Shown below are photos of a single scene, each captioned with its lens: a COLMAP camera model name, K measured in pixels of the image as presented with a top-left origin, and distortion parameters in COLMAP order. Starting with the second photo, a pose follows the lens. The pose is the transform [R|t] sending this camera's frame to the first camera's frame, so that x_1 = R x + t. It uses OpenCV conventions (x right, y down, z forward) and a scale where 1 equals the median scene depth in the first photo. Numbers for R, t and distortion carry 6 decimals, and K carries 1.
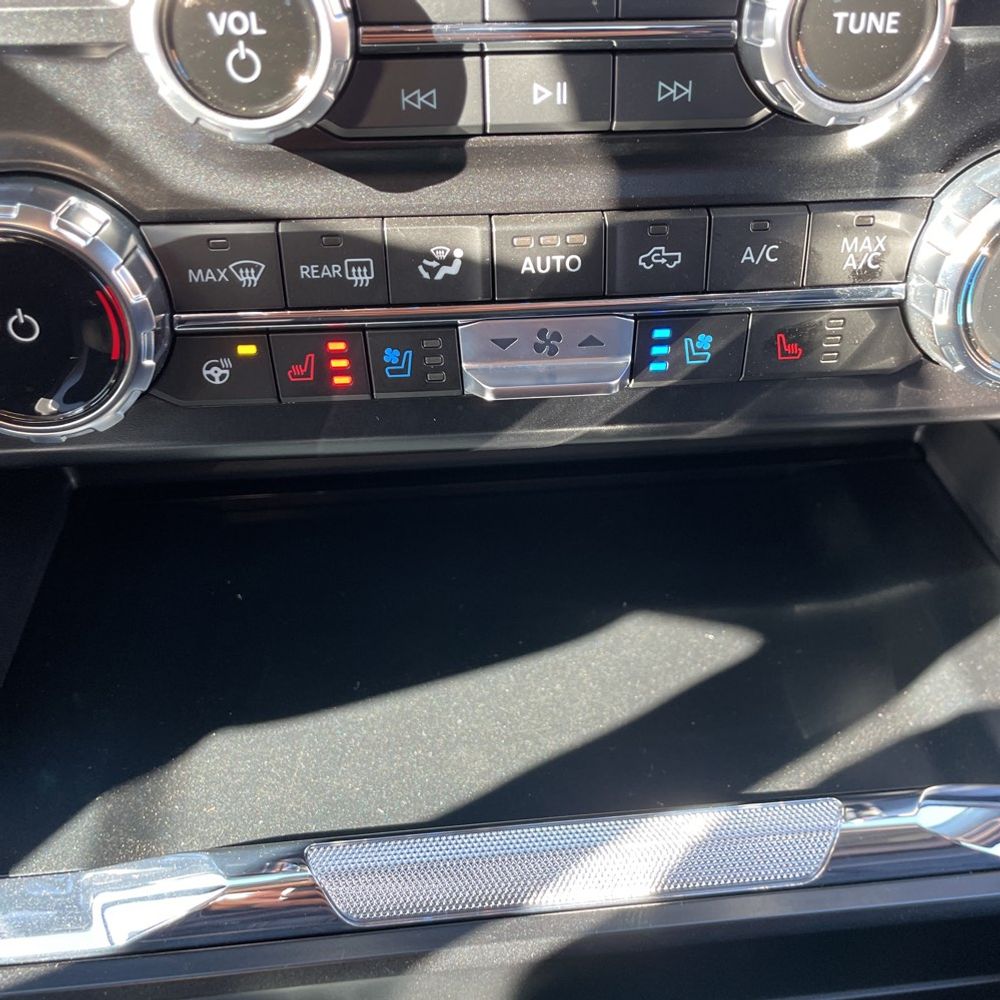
lens RADIAL K [[1009.9, 0, 506.2], [0, 1009.9, 497.3], [0, 0, 1]] dist [0.032663, 0.000000]
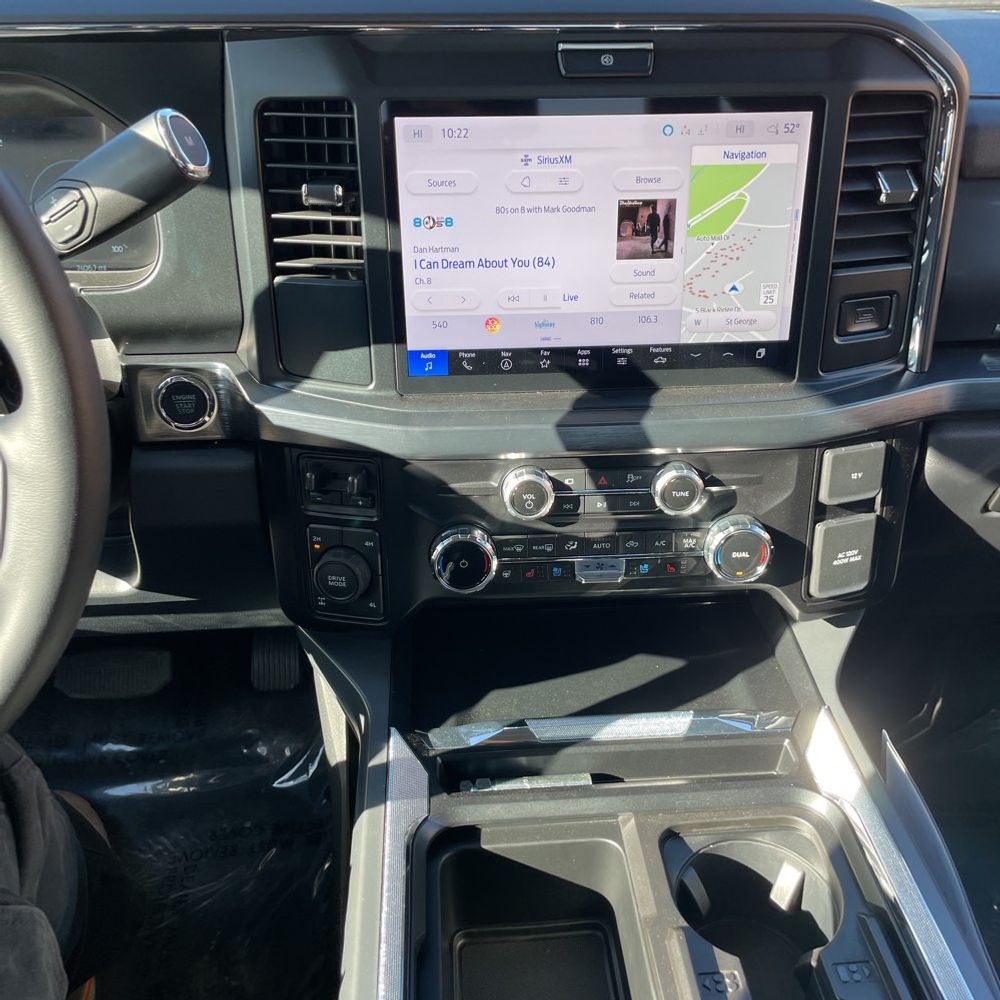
lens RADIAL K [[1009.9, 0, 514.3], [0, 1009.9, 502.6], [0, 0, 1]] dist [0.032663, 0.000000]
pose [[0.999730, 0.012942, -0.019275, -0.200184], [-0.015233, 0.992177, -0.123902, 0.066807], [0.017521, 0.124163, 0.992107, -2.602503]]
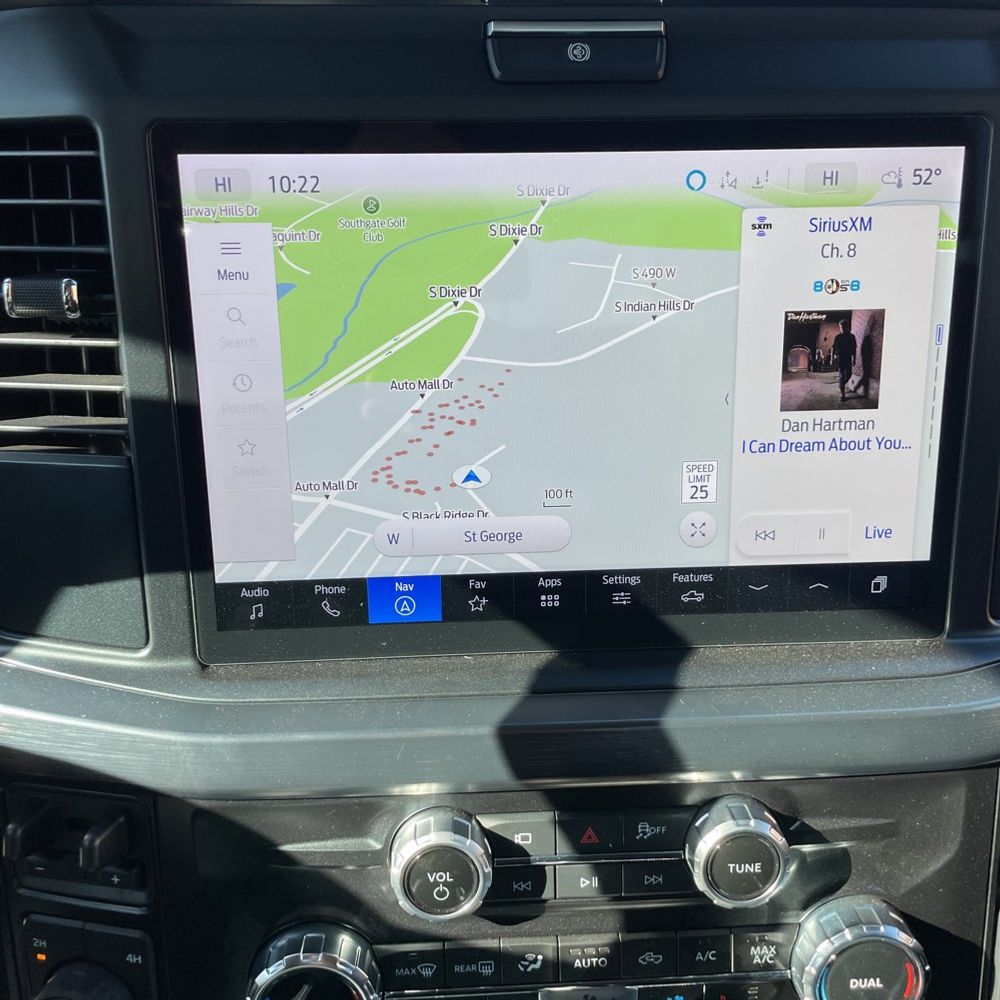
lens RADIAL K [[1009.9, 0, 505.7], [0, 1009.9, 470.2], [0, 0, 1]] dist [0.032663, 0.000000]
pose [[0.999430, 0.005103, -0.033357, -0.052083], [-0.015063, 0.952017, -0.305676, -0.516253], [0.030197, 0.306004, 0.951551, -1.032934]]
